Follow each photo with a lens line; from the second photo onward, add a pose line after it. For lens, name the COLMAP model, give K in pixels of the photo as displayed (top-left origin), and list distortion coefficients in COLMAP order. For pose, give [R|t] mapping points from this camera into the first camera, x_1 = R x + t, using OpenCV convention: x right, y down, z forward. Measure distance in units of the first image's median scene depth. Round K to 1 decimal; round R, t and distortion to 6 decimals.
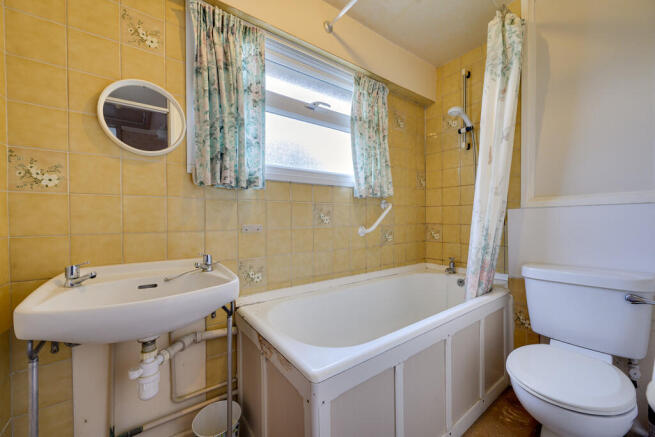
lens RADIAL K [[256.6, 0, 328.1], [0, 256.6, 219.0], [0, 0, 1]] dist [-0.002586, -0.000268]
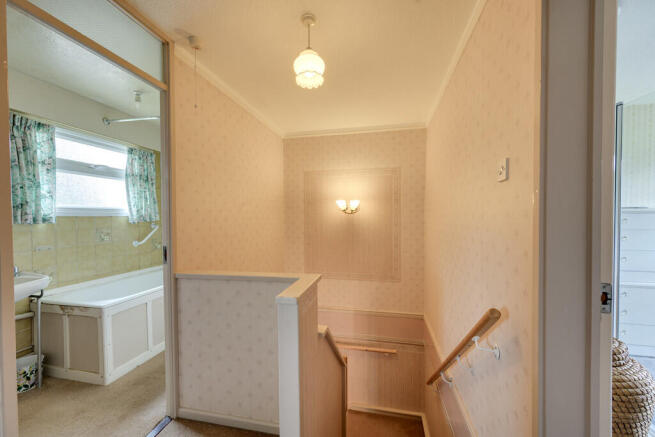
lens RADIAL K [[256.6, 0, 326.7], [0, 256.6, 222.3], [0, 0, 1]] dist [-0.002586, -0.000268]
pose [[0.754205, -0.010944, 0.656548, -0.018857], [0.002296, 0.999899, 0.014030, -0.125218], [-0.656635, -0.009074, 0.754154, -1.174616]]
